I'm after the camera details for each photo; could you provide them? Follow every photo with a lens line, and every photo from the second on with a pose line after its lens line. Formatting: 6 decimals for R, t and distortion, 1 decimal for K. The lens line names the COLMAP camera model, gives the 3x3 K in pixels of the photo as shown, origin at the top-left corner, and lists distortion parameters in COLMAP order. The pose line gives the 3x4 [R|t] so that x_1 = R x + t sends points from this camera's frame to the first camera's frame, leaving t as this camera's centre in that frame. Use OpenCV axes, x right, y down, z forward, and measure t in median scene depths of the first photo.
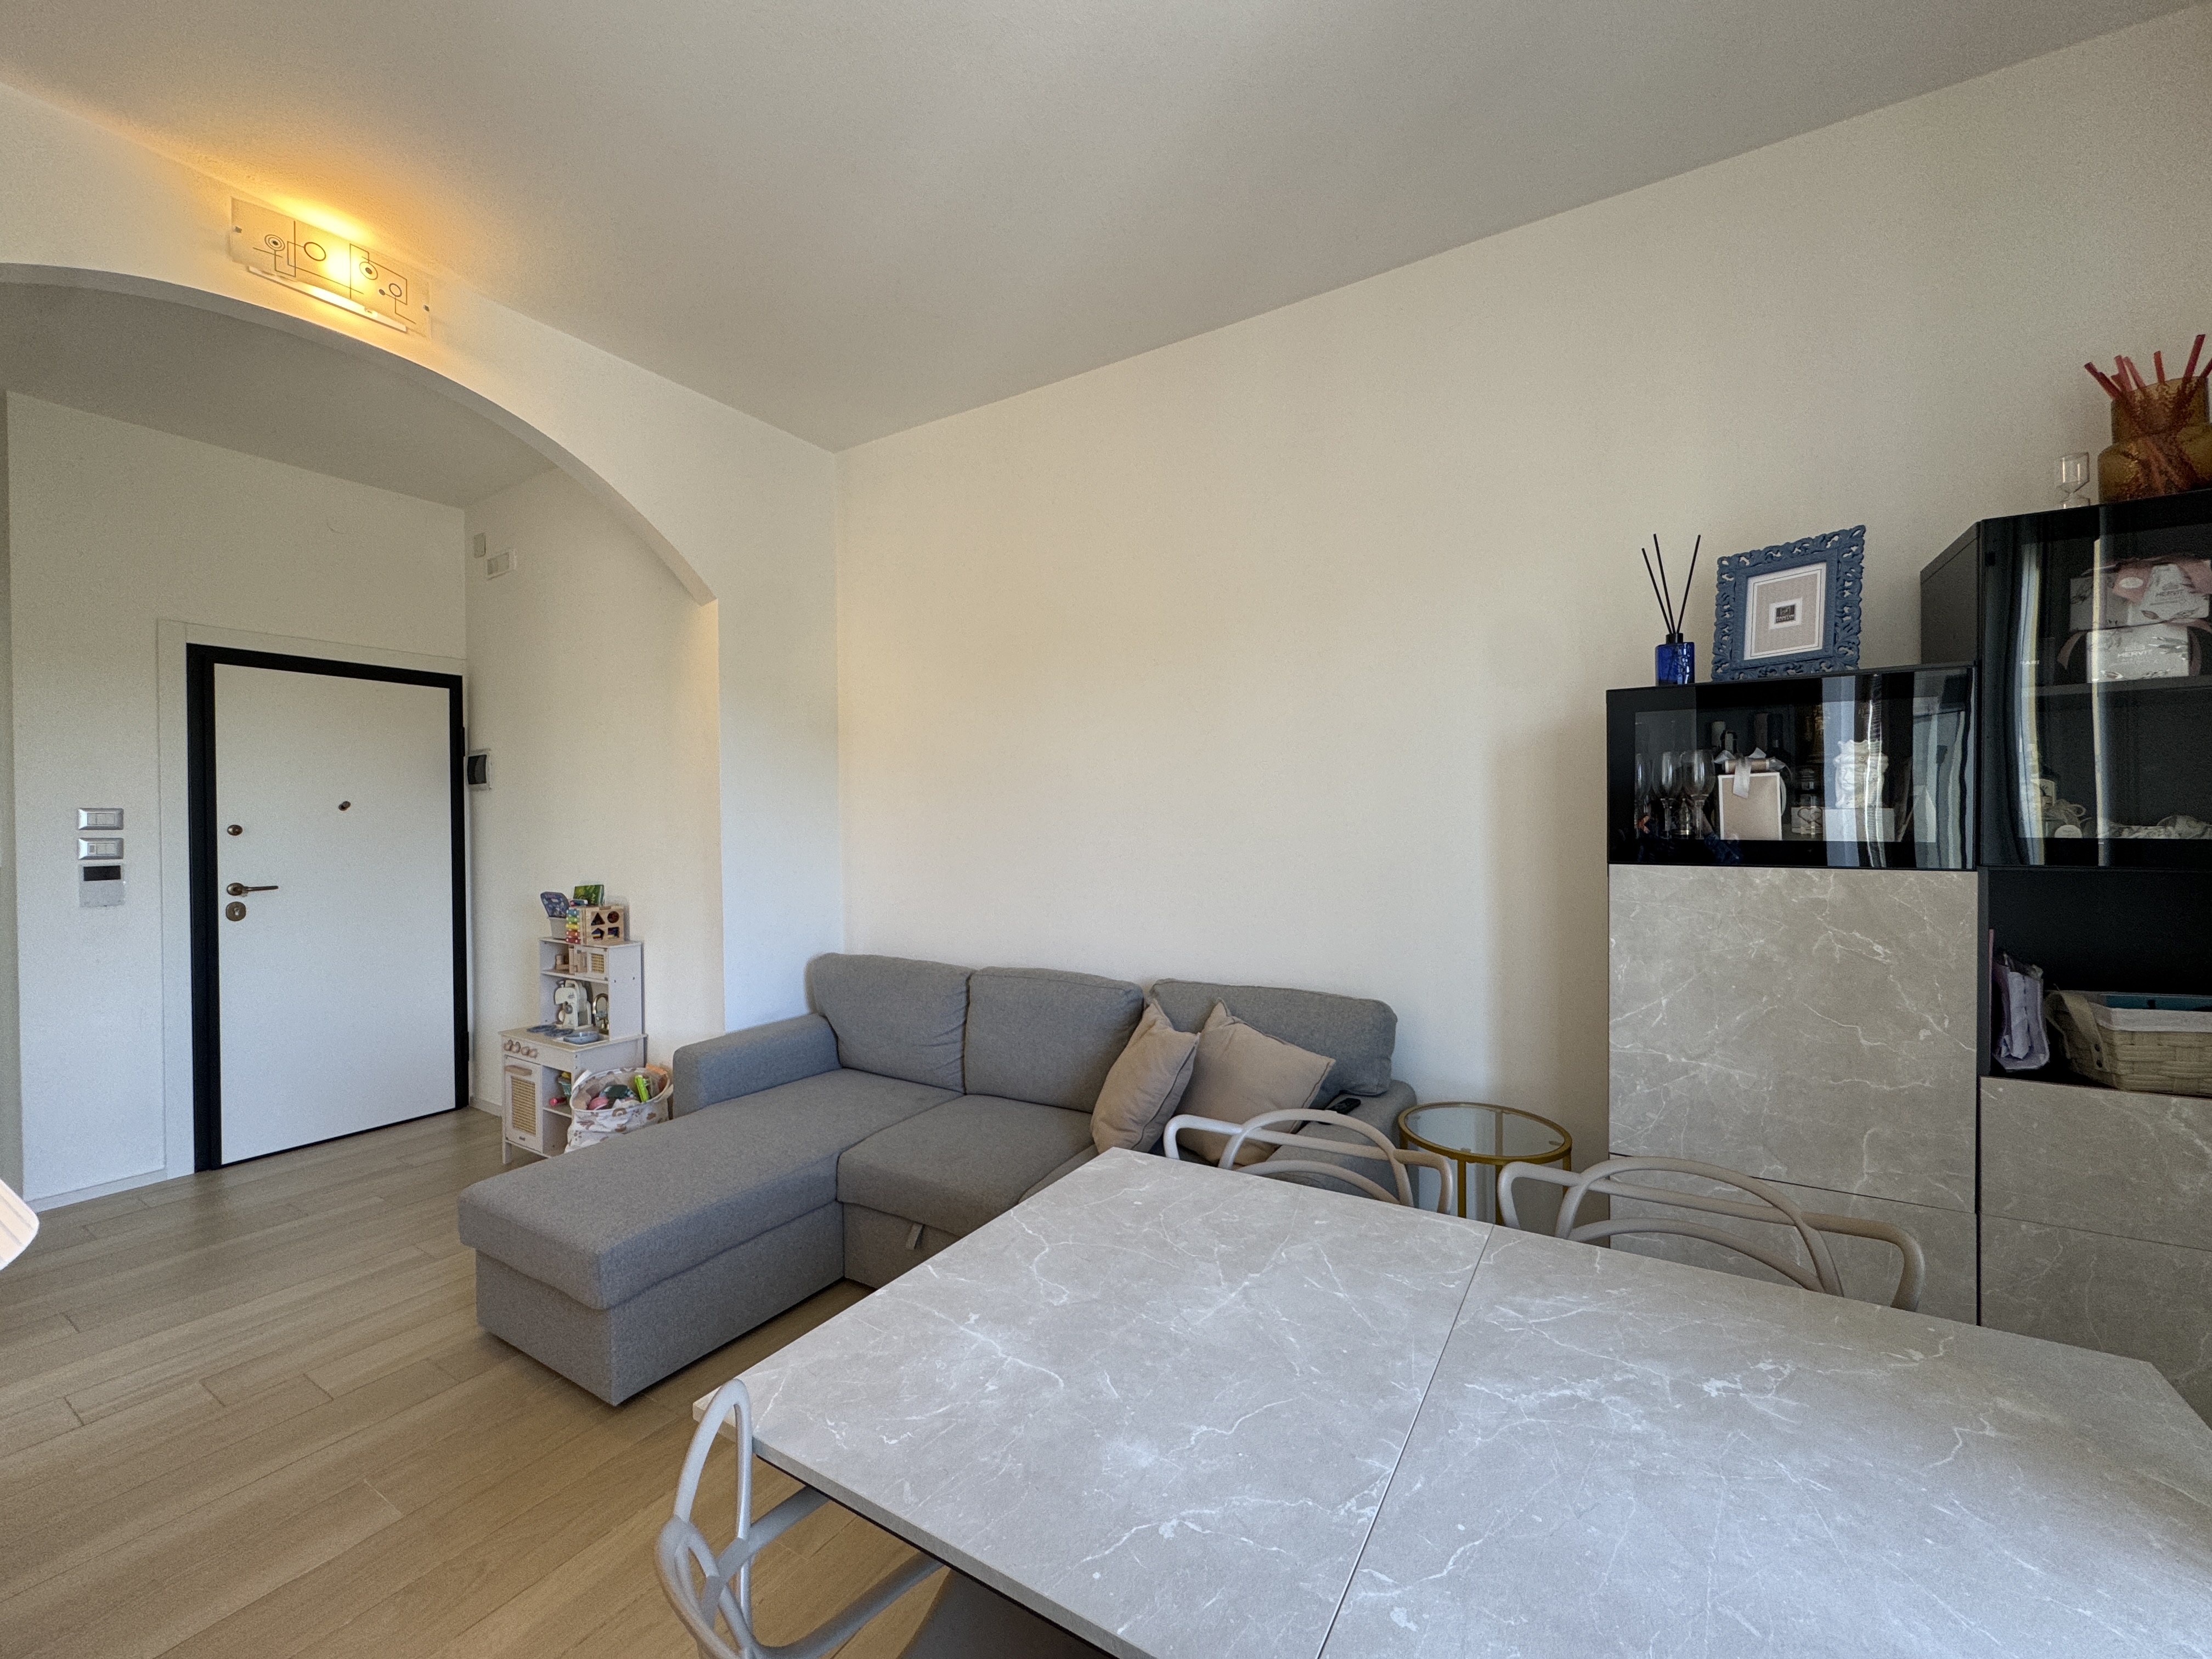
lens RADIAL K [[884.6, 0, 1106.0], [0, 884.6, 829.5], [0, 0, 1]] dist [-0.004249, 0.000441]
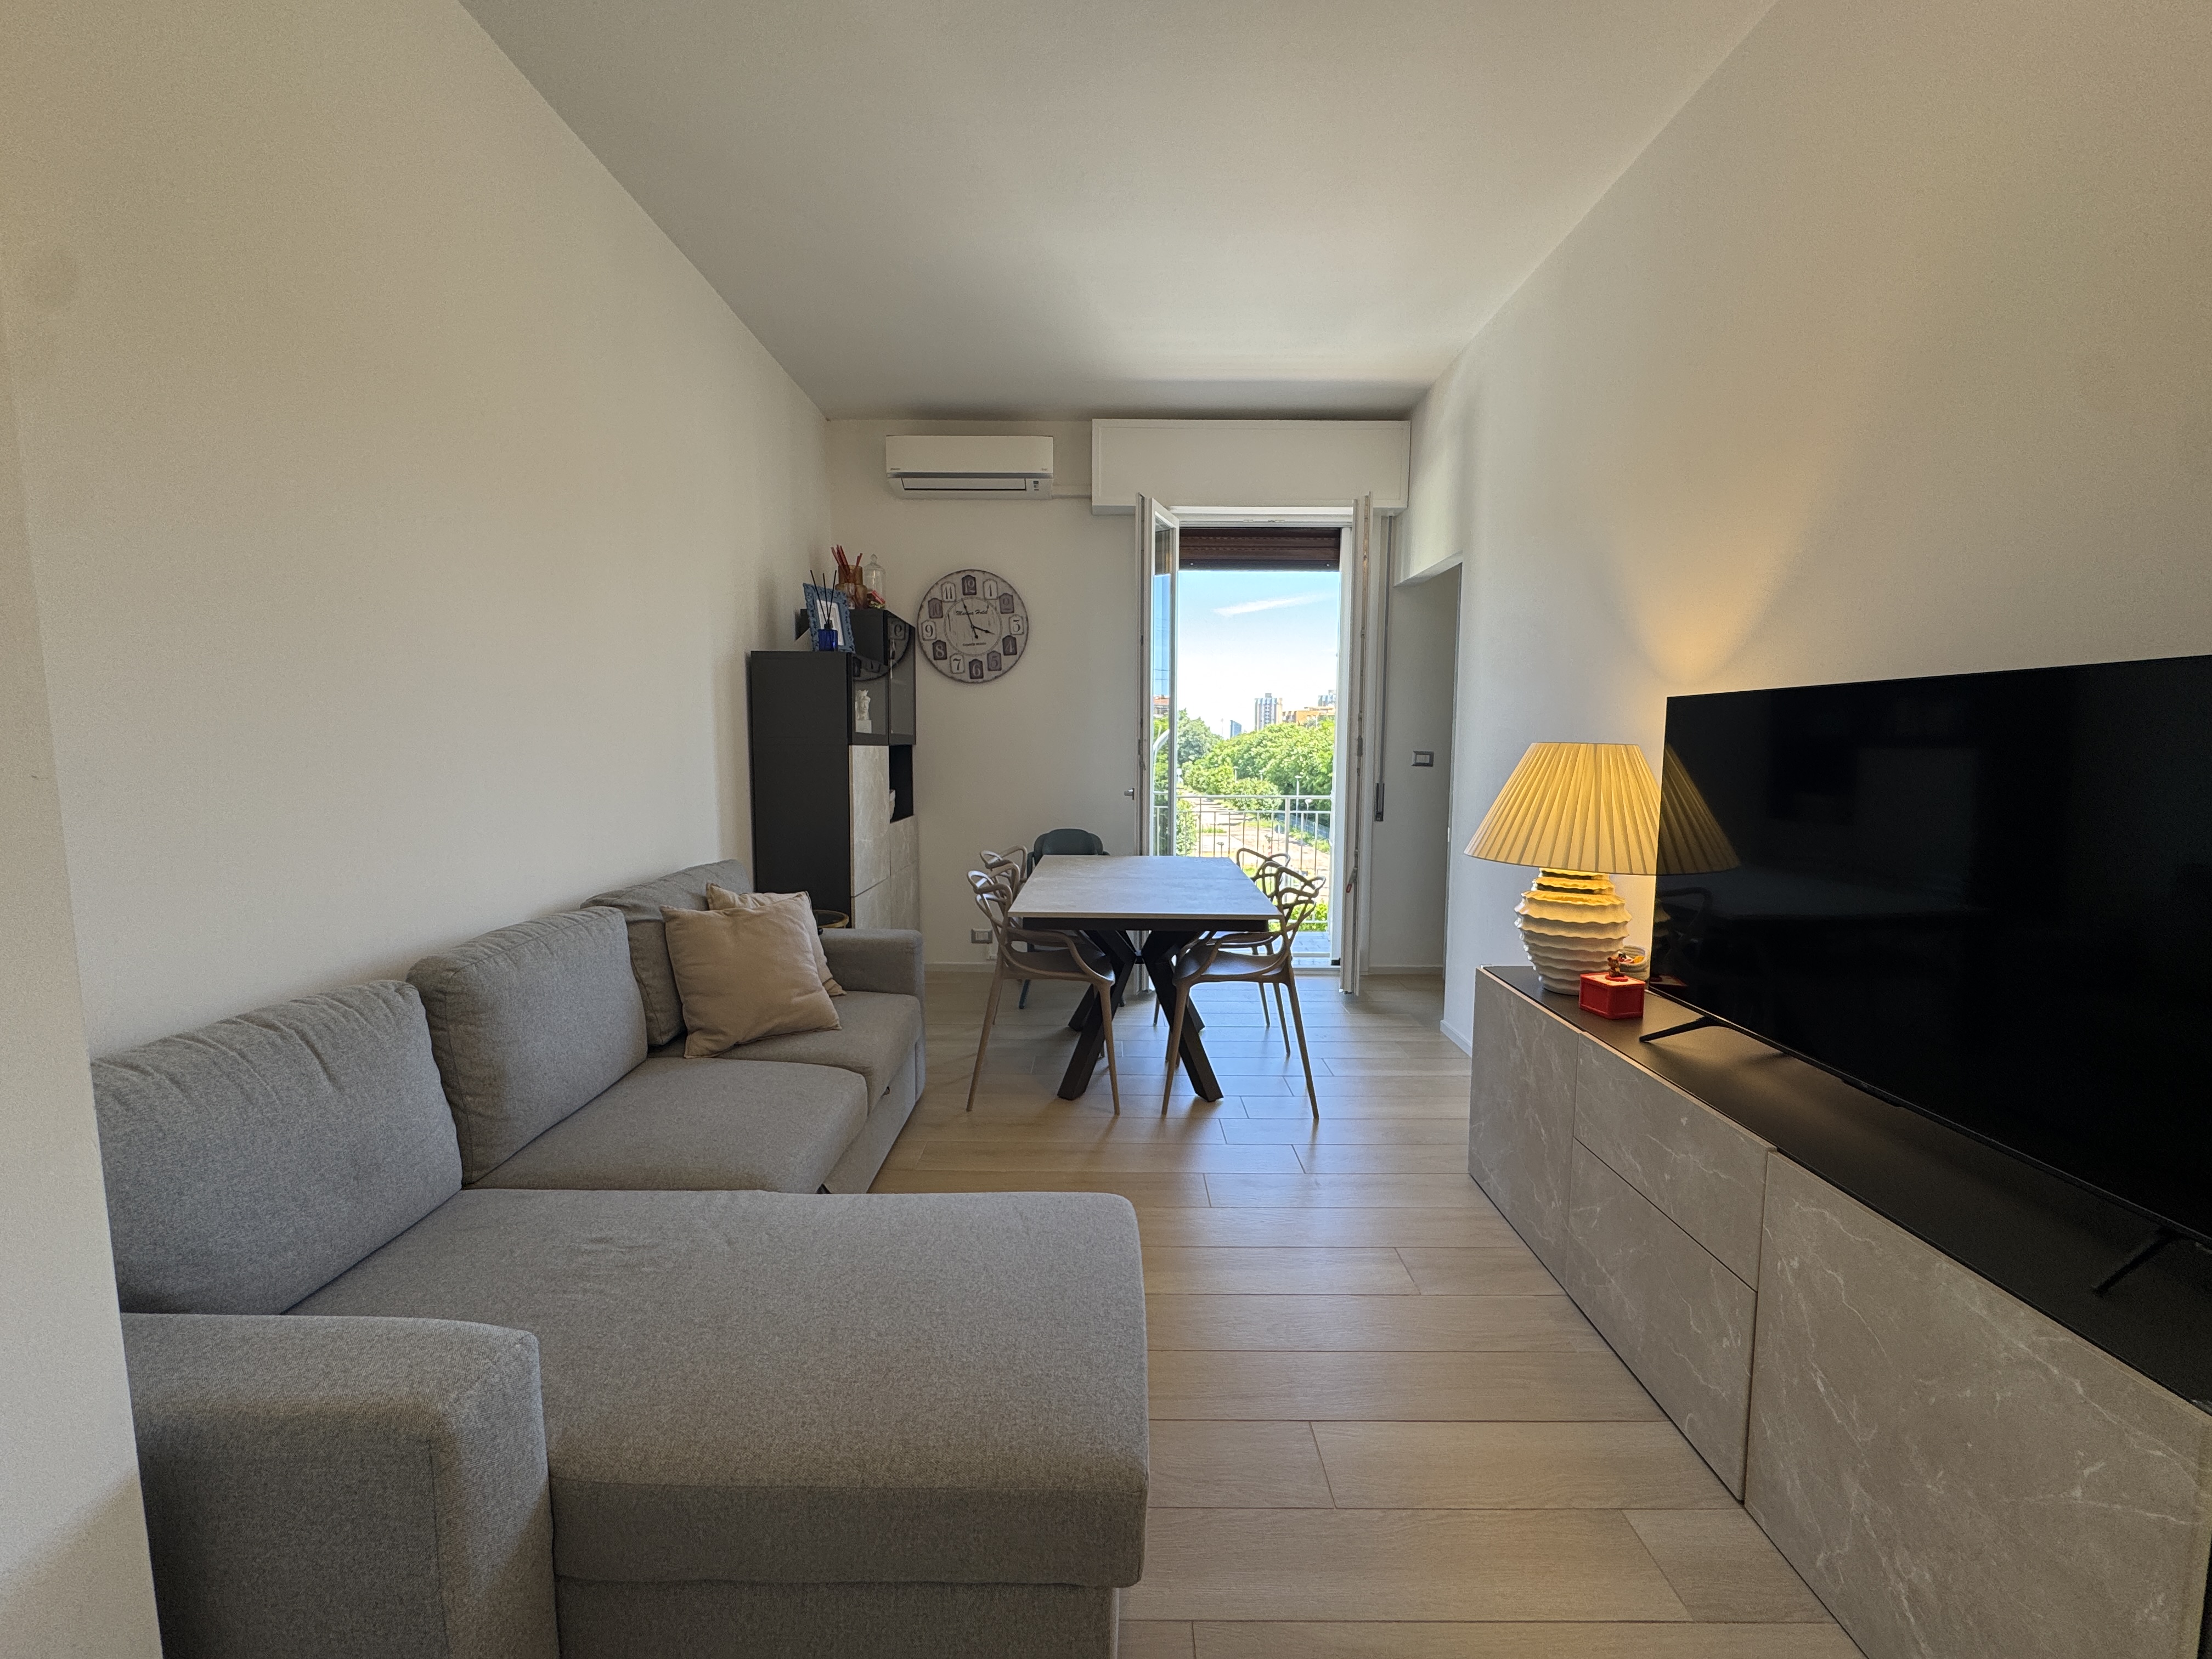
lens RADIAL K [[889.3, 0, 1106.4], [0, 889.3, 827.5], [0, 0, 1]] dist [-0.000699, 0.000822]
pose [[-0.519748, -0.075409, 0.850985, -0.863810], [0.007361, 0.995665, 0.092725, 0.026891], [-0.854288, 0.054457, -0.516940, 0.978755]]
